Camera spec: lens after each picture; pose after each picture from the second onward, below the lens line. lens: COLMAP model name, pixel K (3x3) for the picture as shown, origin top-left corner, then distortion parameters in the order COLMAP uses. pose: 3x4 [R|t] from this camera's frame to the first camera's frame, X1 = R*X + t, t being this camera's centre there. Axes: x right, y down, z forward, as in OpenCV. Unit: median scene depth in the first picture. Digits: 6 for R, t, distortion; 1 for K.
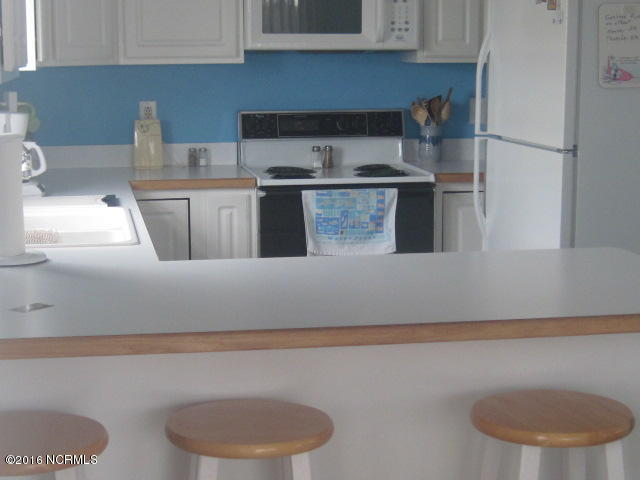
lens RADIAL K [[1300.1, 0, 323.1], [0, 1300.1, 241.1], [0, 0, 1]] dist [-0.128687, 0.000000]
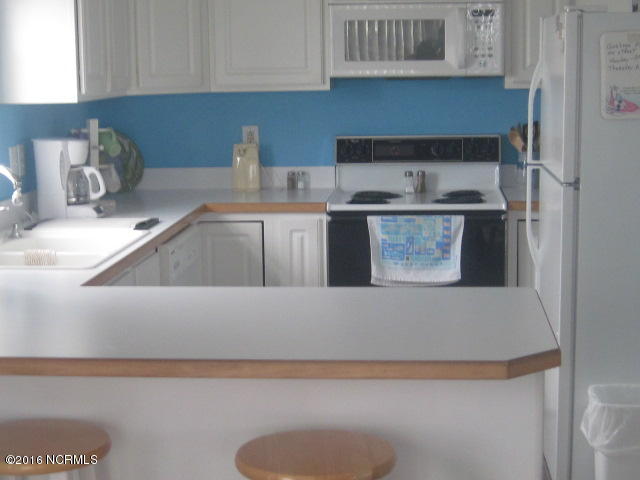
lens RADIAL K [[1300.1, 0, 317.1], [0, 1300.1, 240.0], [0, 0, 1]] dist [-0.128687, 0.000000]
pose [[0.964882, 0.024858, -0.261504, 0.209105], [-0.026983, 0.999626, -0.004536, -0.014303], [0.261294, 0.011433, 0.965192, 0.008409]]
